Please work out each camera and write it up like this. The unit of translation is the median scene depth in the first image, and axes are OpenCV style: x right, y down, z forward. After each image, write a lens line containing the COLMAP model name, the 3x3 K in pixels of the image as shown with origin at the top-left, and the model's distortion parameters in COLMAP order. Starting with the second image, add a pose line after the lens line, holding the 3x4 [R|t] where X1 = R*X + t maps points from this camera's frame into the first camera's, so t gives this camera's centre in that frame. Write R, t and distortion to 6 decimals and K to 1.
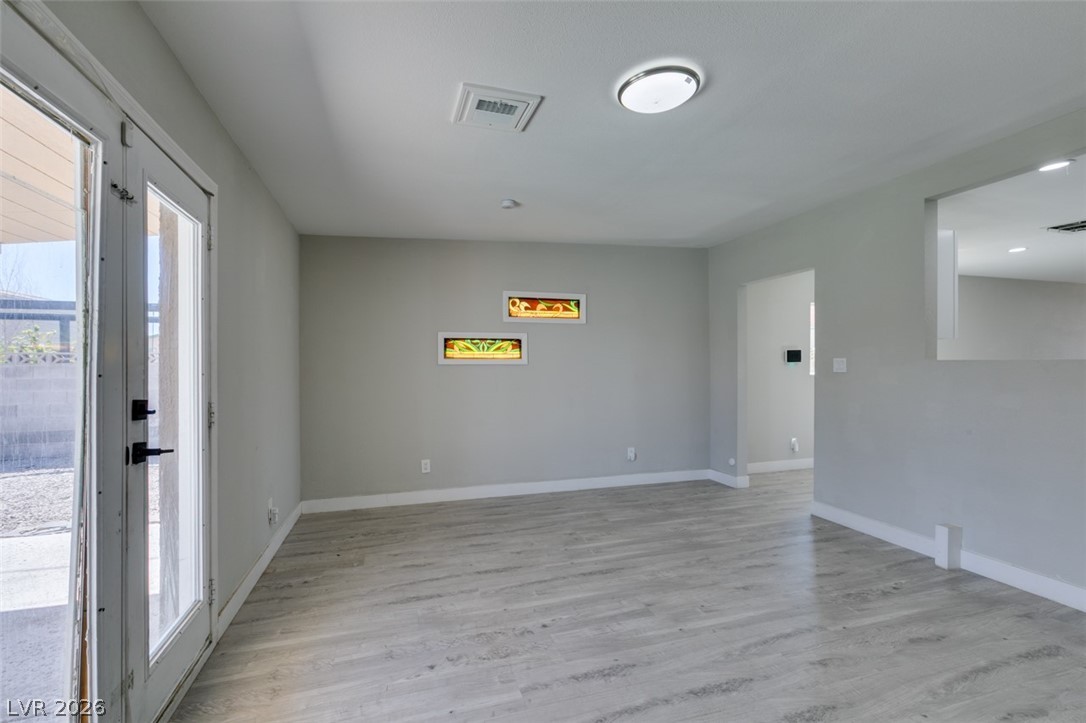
lens RADIAL K [[489.0, 0, 535.9], [0, 489.0, 365.7], [0, 0, 1]] dist [0.011011, -0.001748]
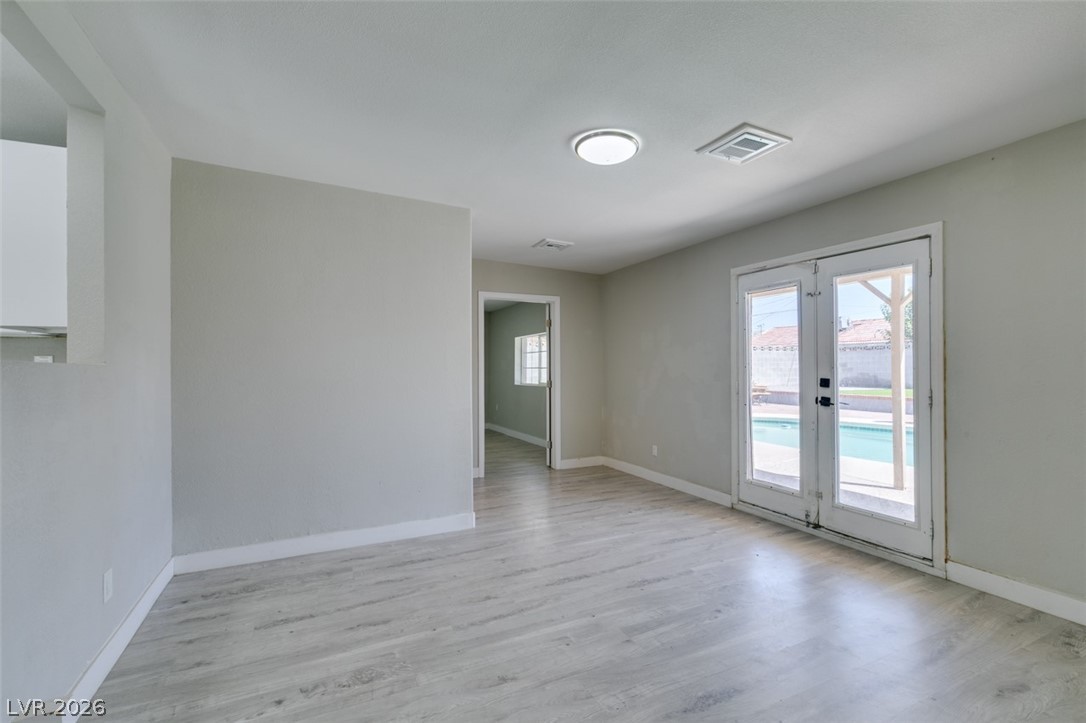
lens RADIAL K [[489.0, 0, 549.9], [0, 489.0, 367.9], [0, 0, 1]] dist [0.011011, -0.001748]
pose [[-0.984218, 0.010340, -0.176660, 0.568286], [0.010712, 0.999942, -0.001155, 0.006290], [0.176638, -0.003029, -0.984271, 2.023379]]
